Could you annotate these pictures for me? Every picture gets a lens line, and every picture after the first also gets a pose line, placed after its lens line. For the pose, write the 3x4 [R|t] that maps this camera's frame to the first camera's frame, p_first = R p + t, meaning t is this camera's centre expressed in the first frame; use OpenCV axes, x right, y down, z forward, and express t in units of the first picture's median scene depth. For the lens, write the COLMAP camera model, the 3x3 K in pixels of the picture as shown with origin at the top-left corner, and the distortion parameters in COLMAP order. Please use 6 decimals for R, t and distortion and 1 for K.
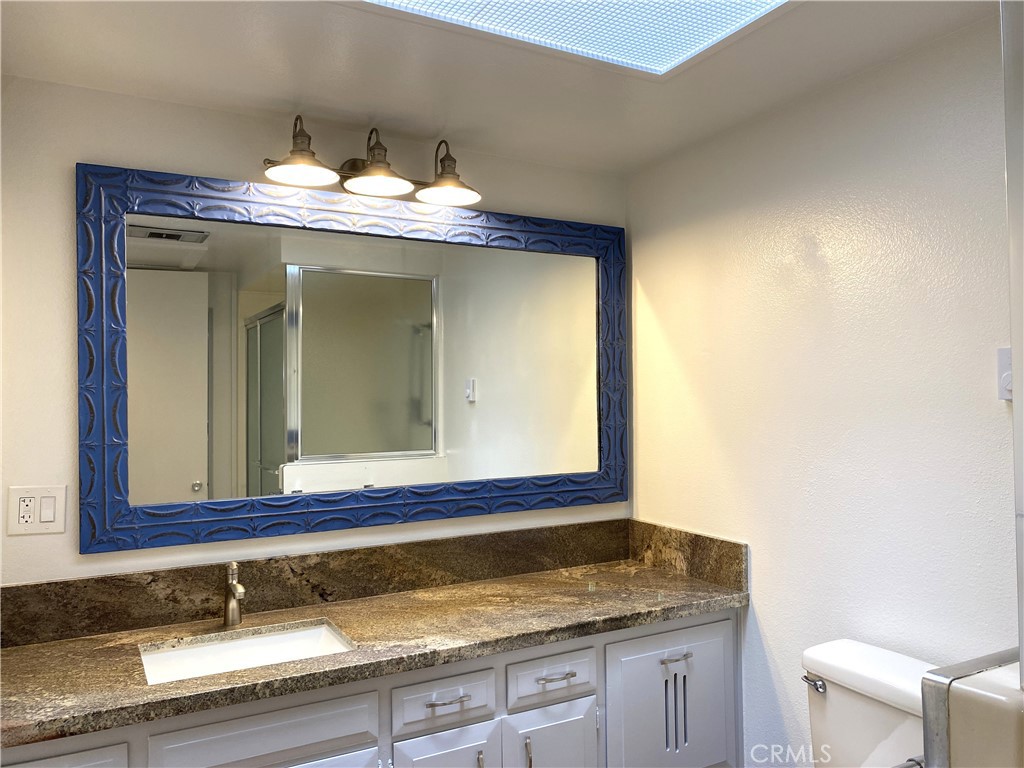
lens RADIAL K [[792.9, 0, 510.2], [0, 792.9, 394.0], [0, 0, 1]] dist [0.043701, -0.058717]
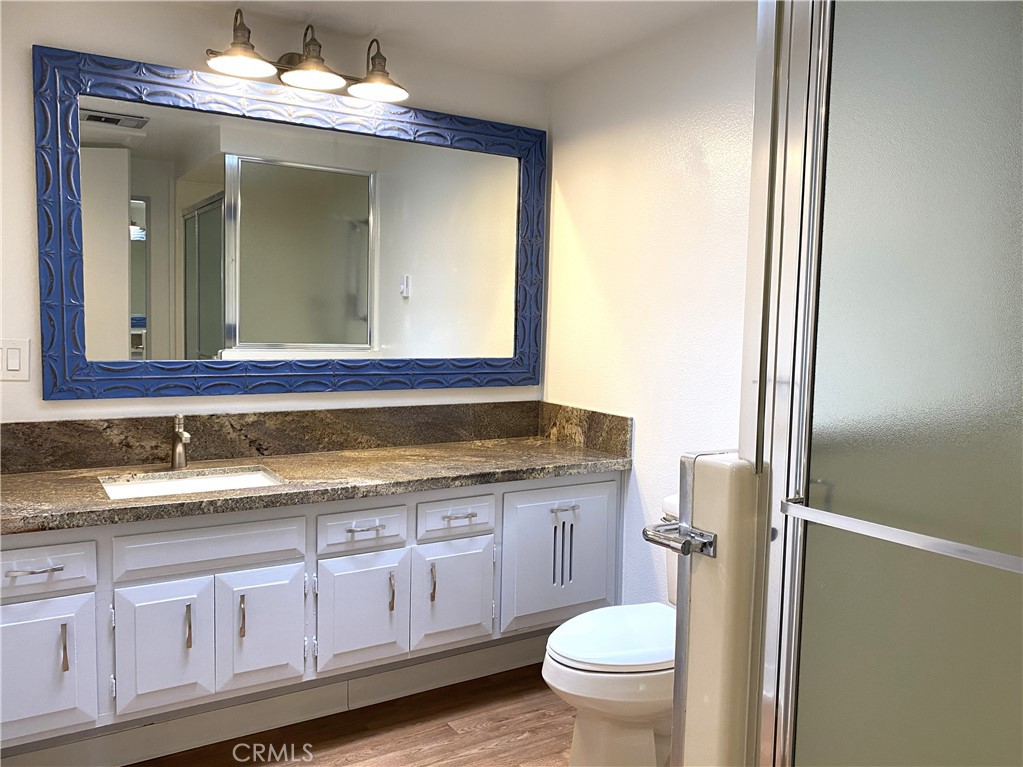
lens RADIAL K [[792.1, 0, 490.0], [0, 792.1, 378.2], [0, 0, 1]] dist [0.043701, -0.058717]
pose [[0.998274, 0.029941, 0.050519, 0.034159], [-0.034607, 0.994954, 0.094173, 0.035015], [-0.047444, -0.095759, 0.994273, -0.139137]]
